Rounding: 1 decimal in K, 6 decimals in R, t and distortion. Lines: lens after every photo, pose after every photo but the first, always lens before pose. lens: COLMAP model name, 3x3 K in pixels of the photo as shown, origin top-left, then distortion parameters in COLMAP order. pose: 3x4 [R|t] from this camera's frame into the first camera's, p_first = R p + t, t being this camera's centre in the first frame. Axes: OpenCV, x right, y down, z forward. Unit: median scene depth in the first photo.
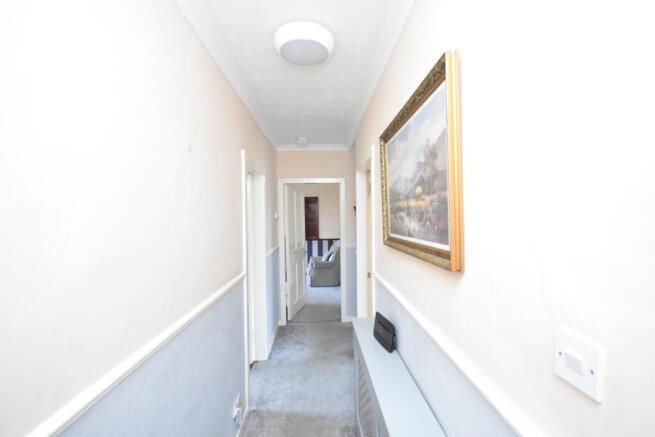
lens RADIAL K [[284.9, 0, 327.7], [0, 284.9, 217.9], [0, 0, 1]] dist [-0.002017, -0.003250]
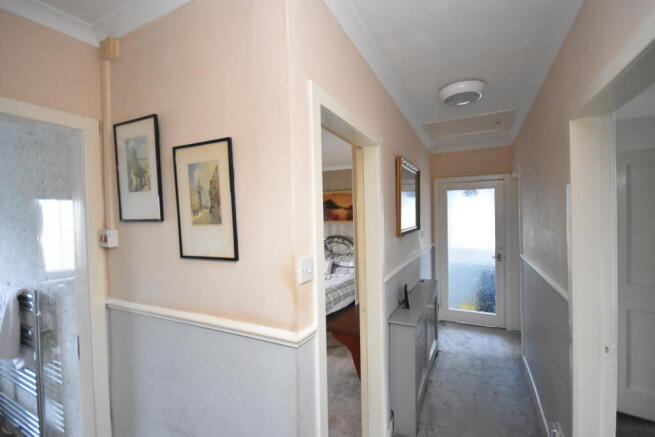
lens RADIAL K [[284.9, 0, 331.3], [0, 284.9, 219.5], [0, 0, 1]] dist [-0.002017, -0.003250]
pose [[0.874831, 0.011463, -0.484292, -0.019068], [-0.007822, 0.999924, 0.009538, -0.000896], [0.484364, -0.004556, 0.874855, 0.397634]]
